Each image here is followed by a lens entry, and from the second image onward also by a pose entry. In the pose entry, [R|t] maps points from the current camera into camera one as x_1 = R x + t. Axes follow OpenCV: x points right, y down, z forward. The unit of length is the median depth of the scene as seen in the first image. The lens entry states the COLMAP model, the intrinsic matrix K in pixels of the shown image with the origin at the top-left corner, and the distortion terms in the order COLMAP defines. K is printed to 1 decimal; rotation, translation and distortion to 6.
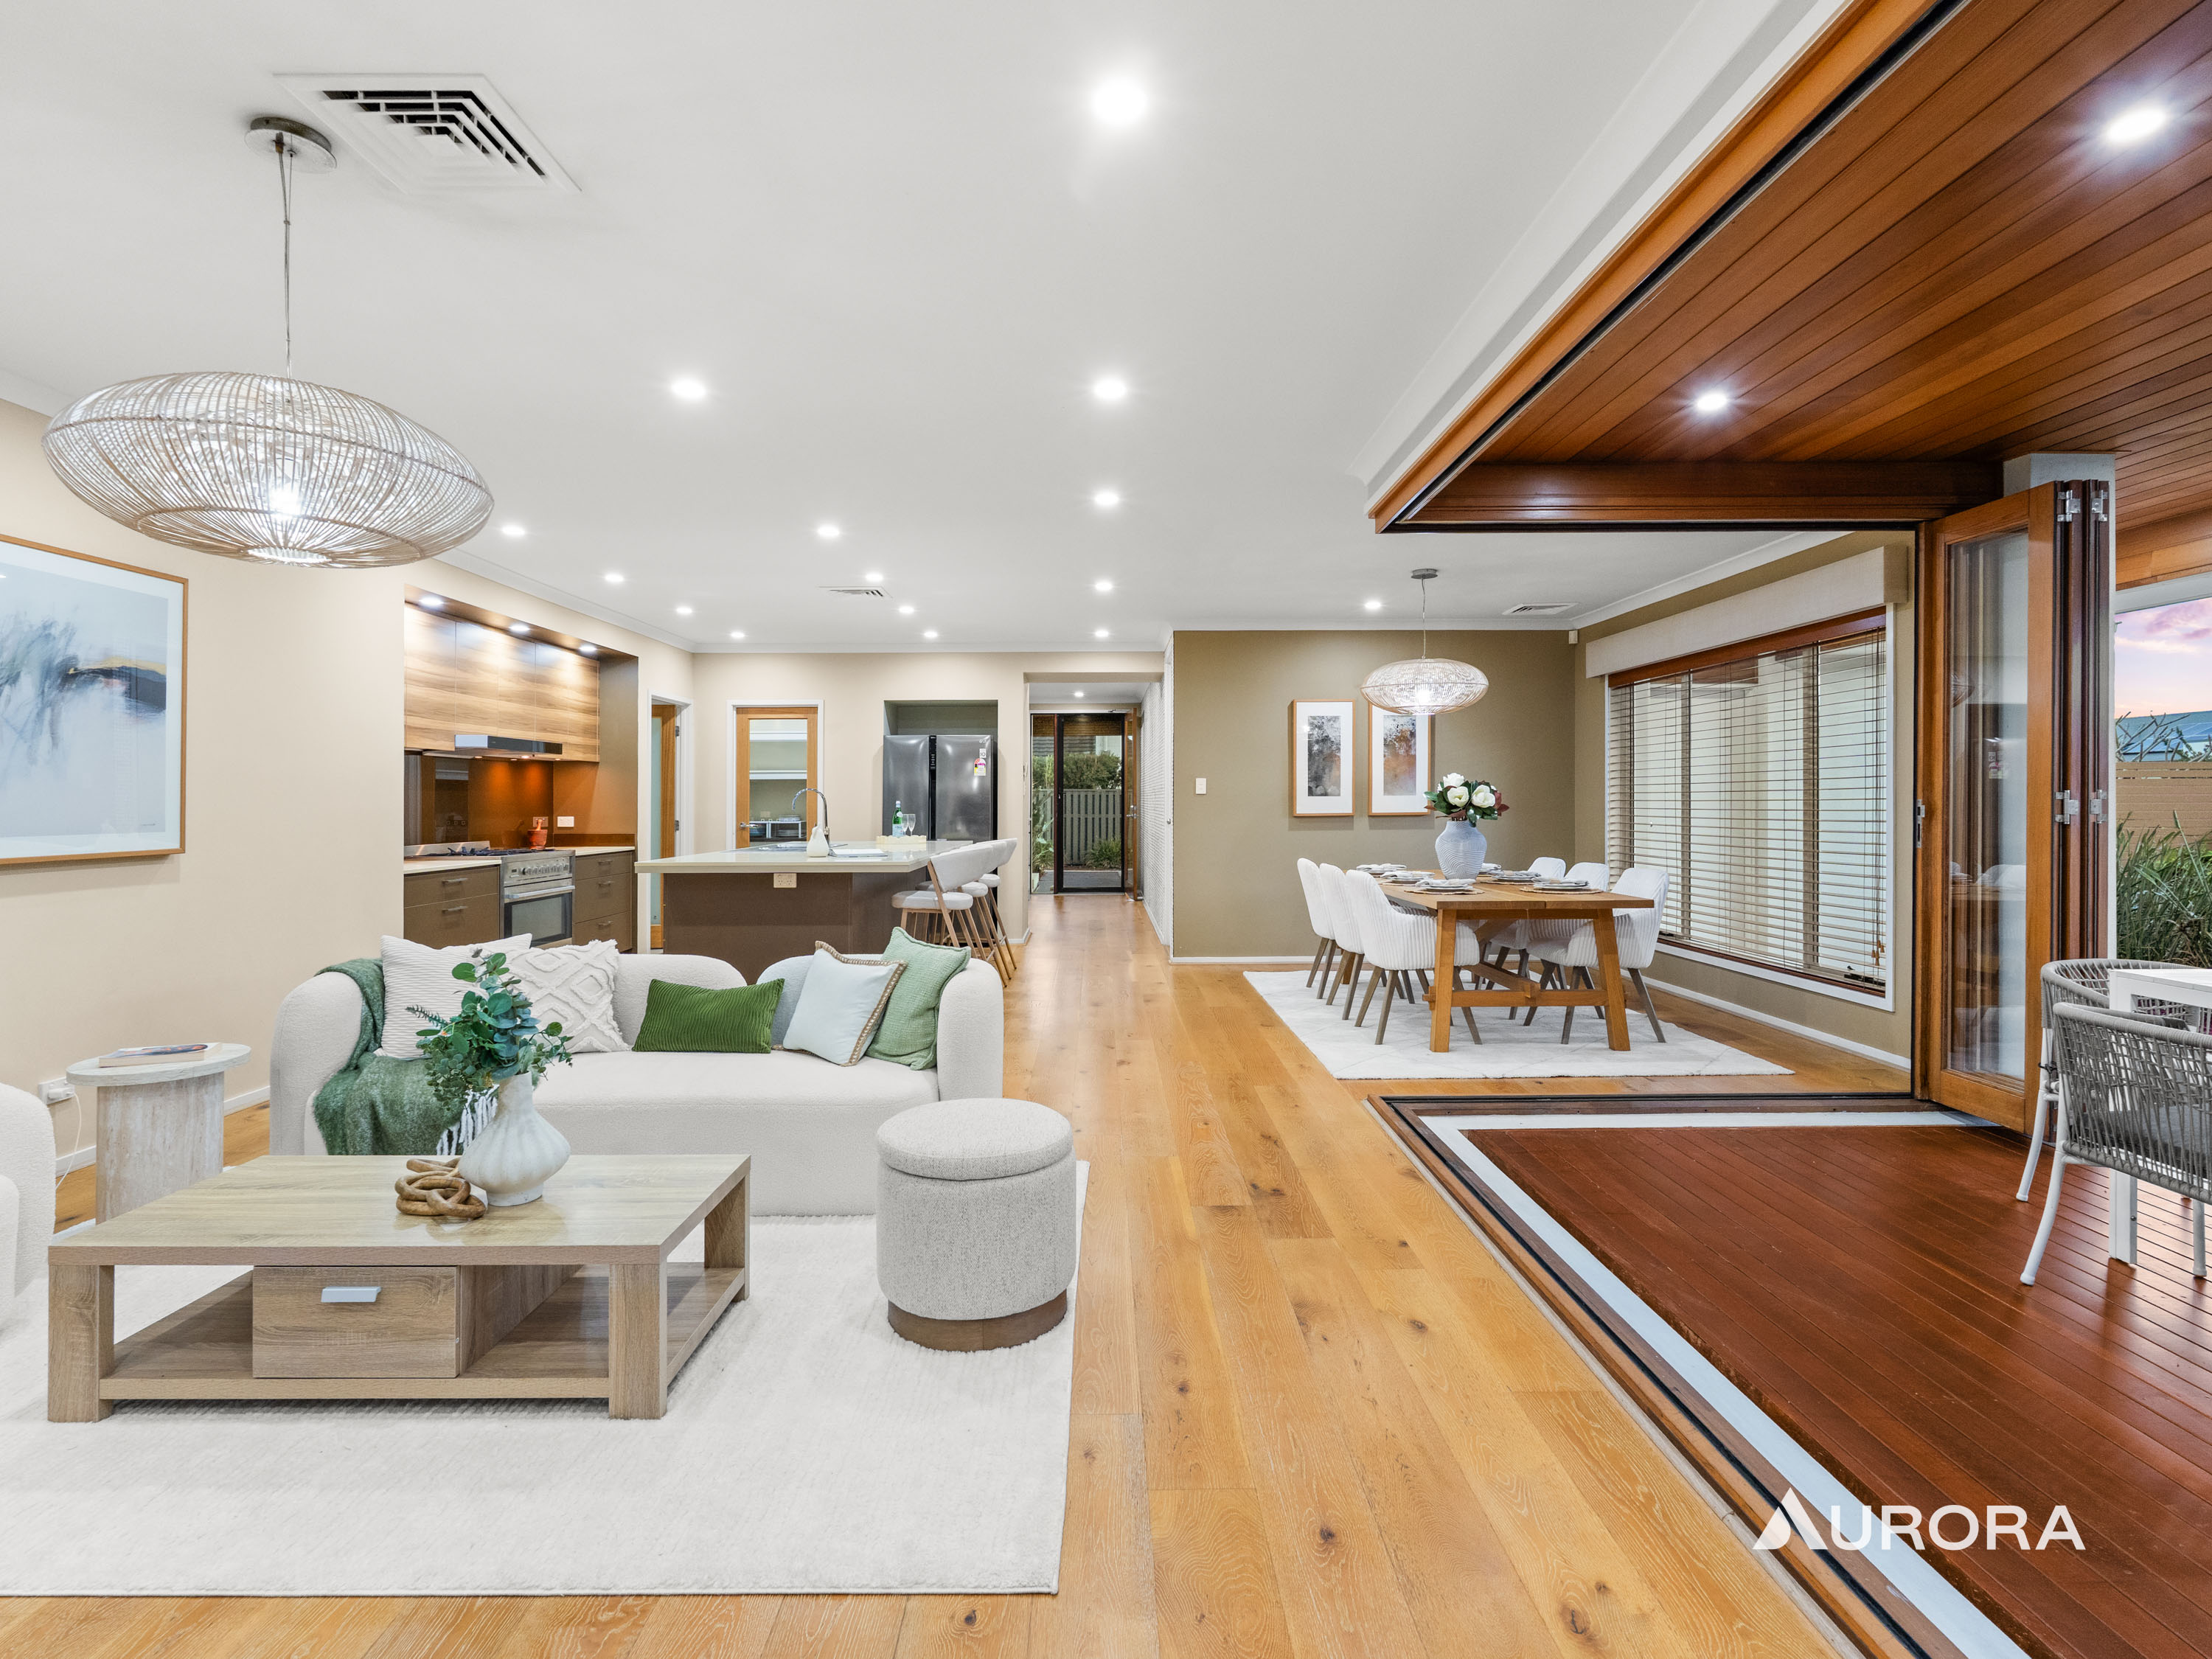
lens RADIAL K [[1094.4, 0, 1110.9], [0, 1094.4, 798.8], [0, 0, 1]] dist [0.000013, 0.001042]
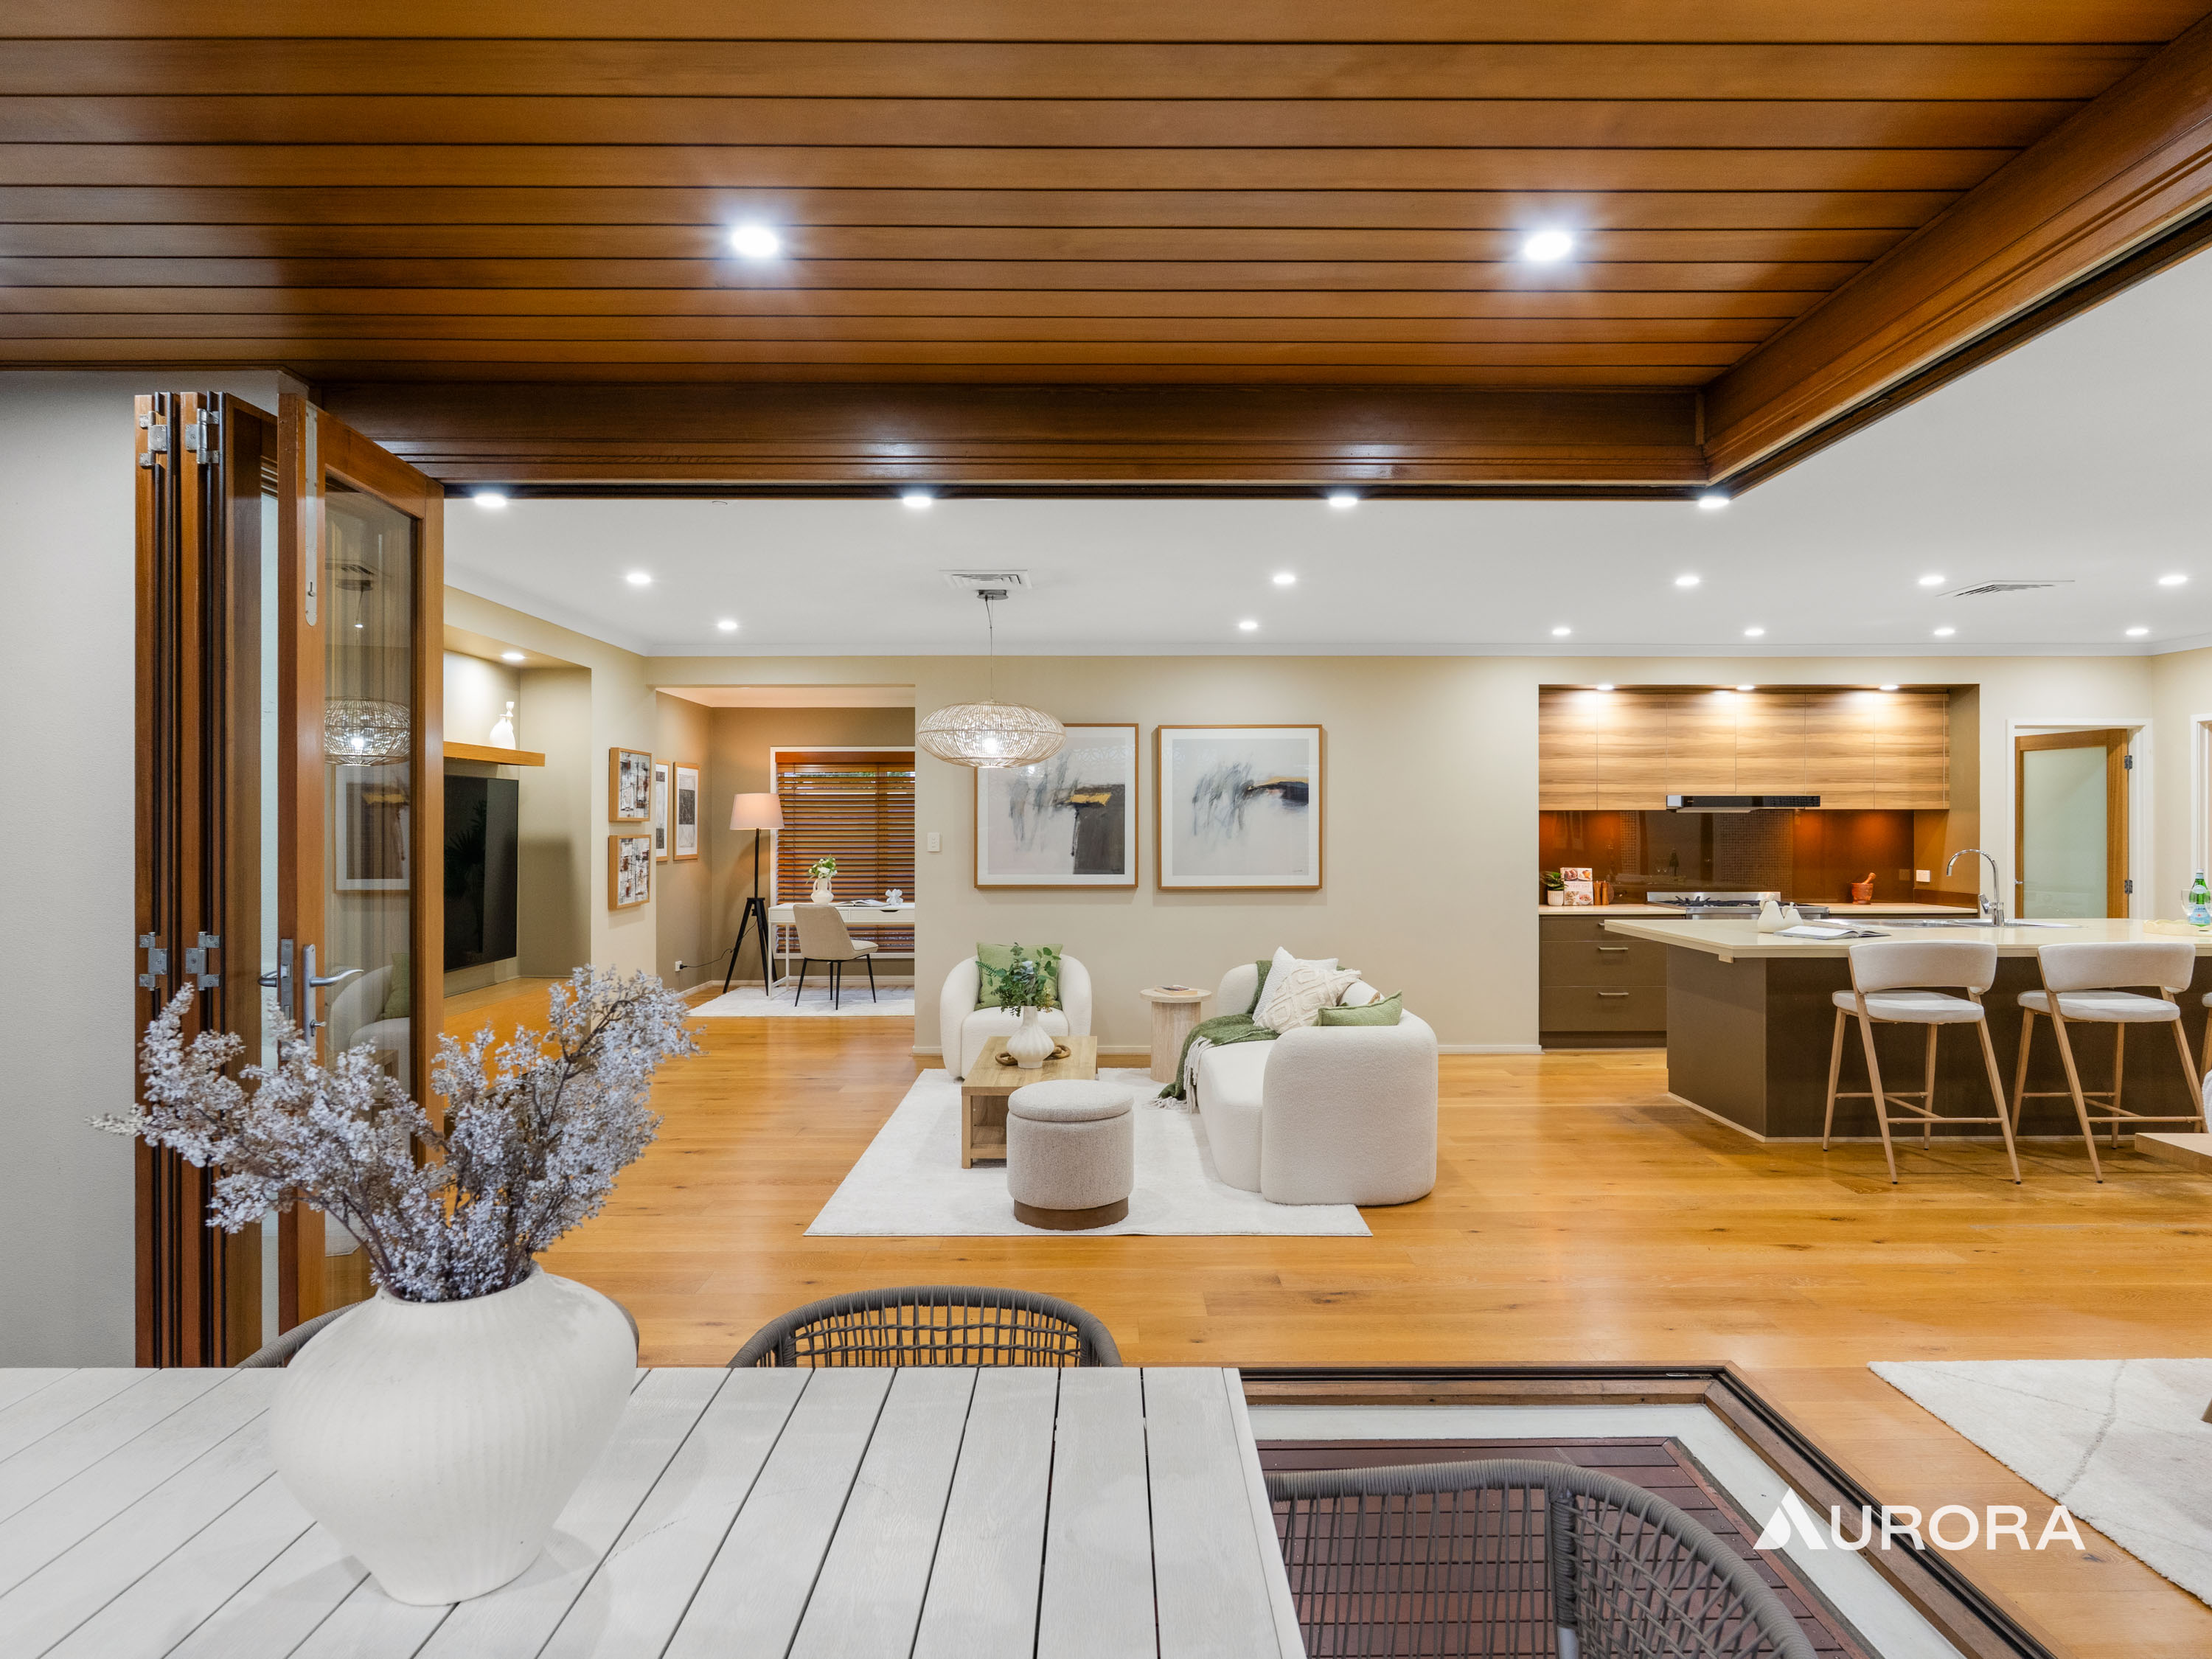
lens RADIAL K [[1236.9, 0, 1106.0], [0, 1236.9, 829.5], [0, 0, 1]] dist [-0.010393, 0.000004]
pose [[-0.013191, 0.006248, -0.999893, 0.665911], [0.004219, 0.999972, 0.006193, -0.033861], [0.999904, -0.004137, -0.013217, 0.442216]]
